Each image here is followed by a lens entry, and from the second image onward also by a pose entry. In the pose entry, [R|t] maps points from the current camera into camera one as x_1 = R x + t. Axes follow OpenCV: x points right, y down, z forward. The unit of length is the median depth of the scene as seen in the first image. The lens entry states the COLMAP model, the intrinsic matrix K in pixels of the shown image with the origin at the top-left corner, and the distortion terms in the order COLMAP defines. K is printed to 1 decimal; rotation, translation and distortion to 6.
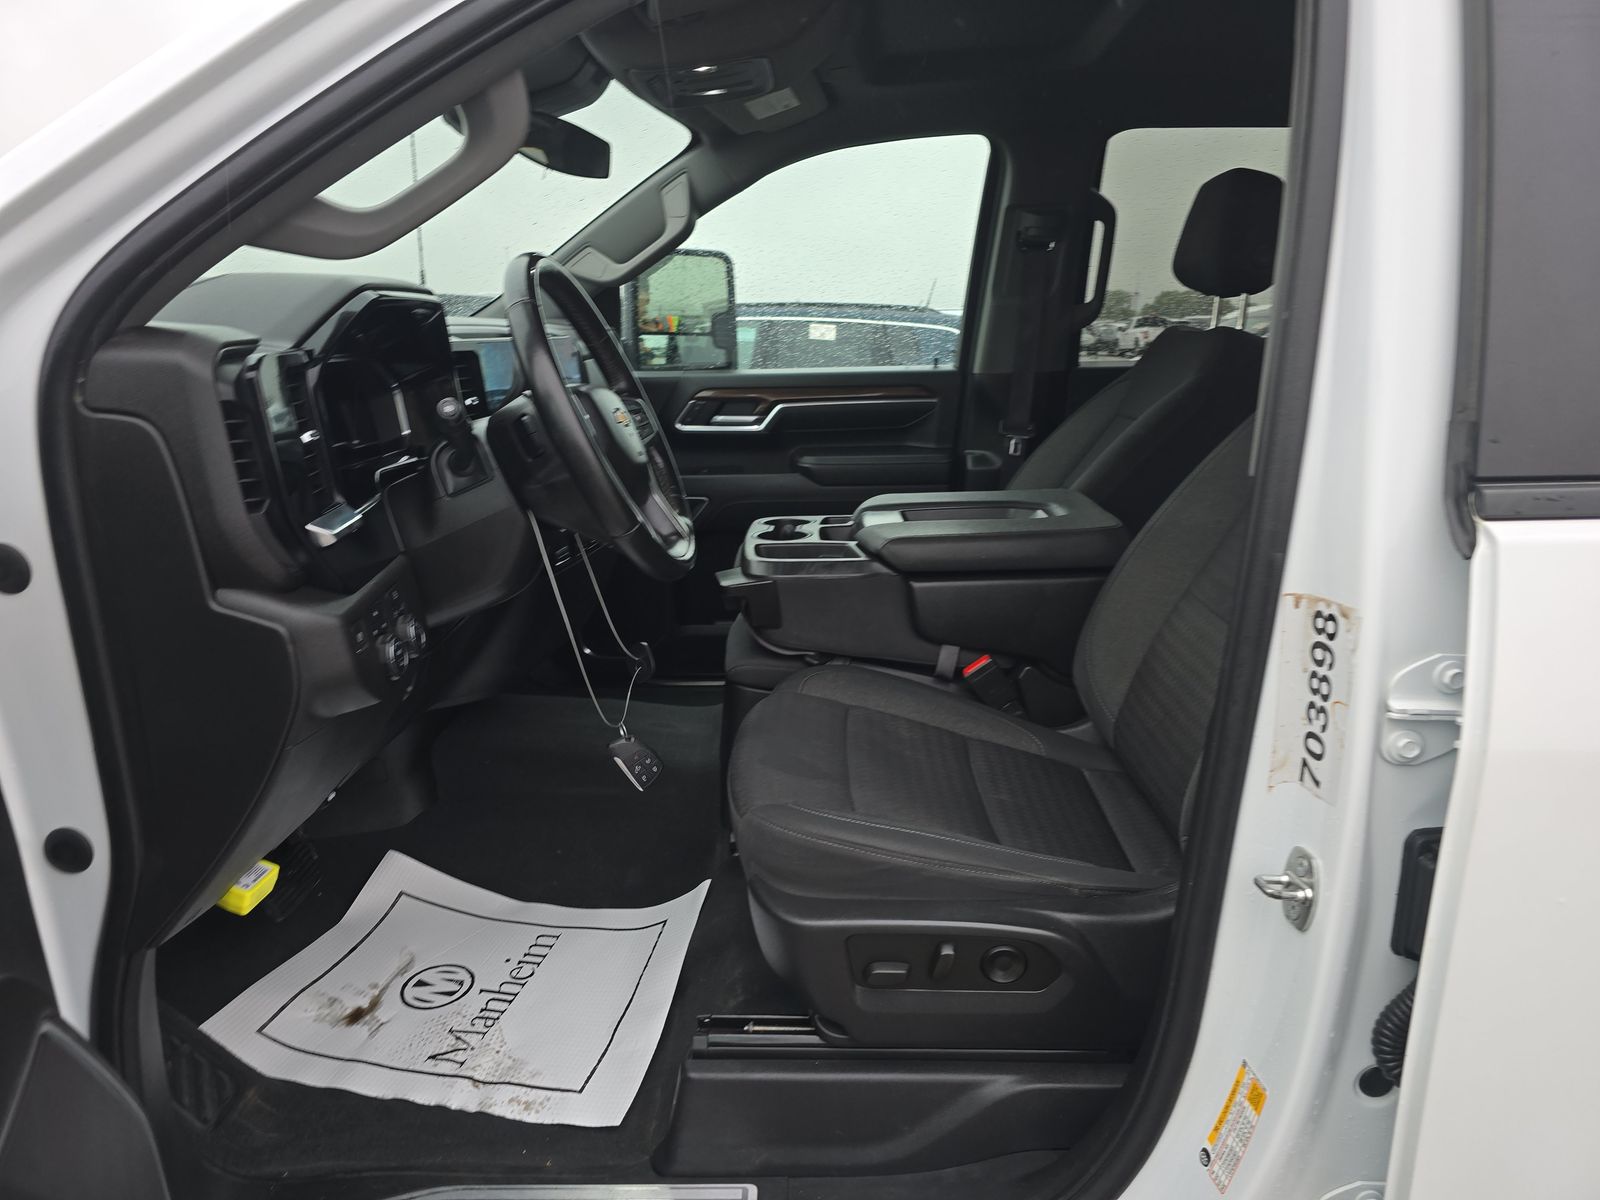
lens RADIAL K [[1077.5, 0, 800.0], [0, 1077.5, 600.0], [0, 0, 1]] dist [0.091284, -0.094871]
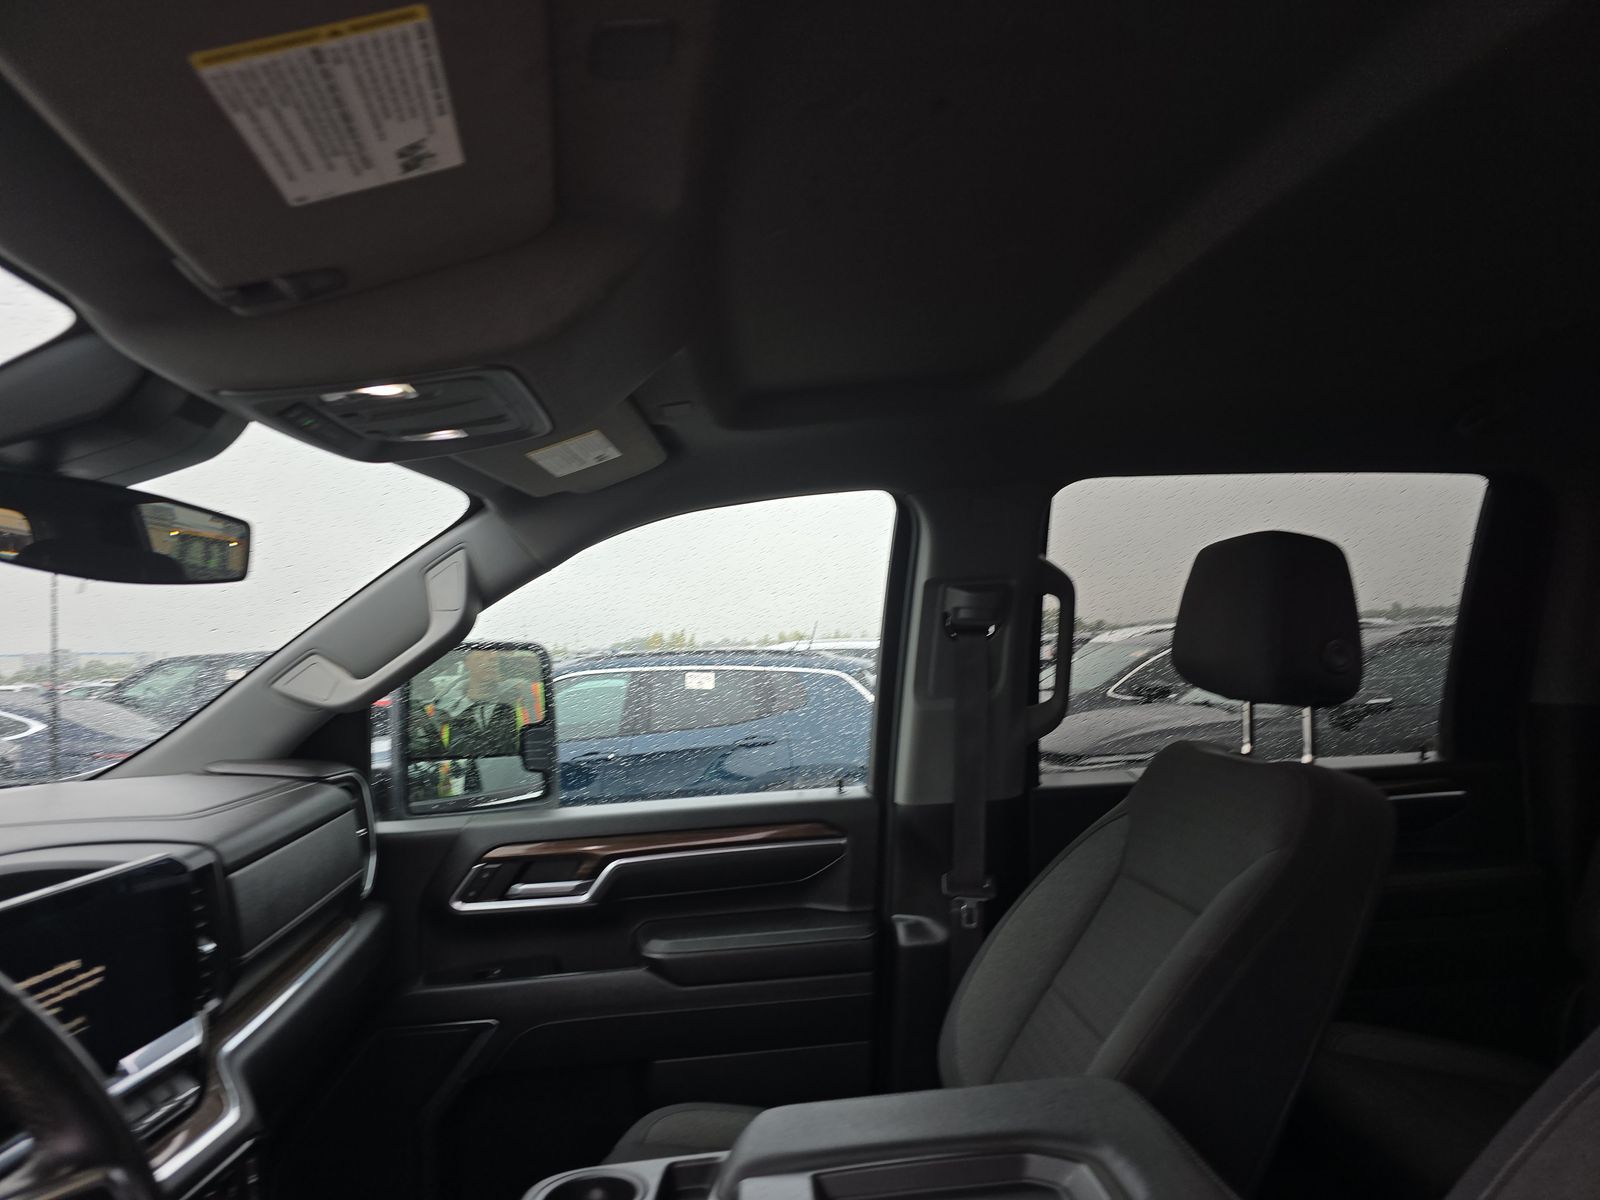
lens RADIAL K [[1077.5, 0, 800.0], [0, 1077.5, 600.0], [0, 0, 1]] dist [0.091284, -0.094871]
pose [[0.993515, -0.036034, 0.107842, 0.030486], [0.066121, 0.954692, -0.290156, -0.139425], [-0.092500, 0.295405, 0.950884, 0.318985]]
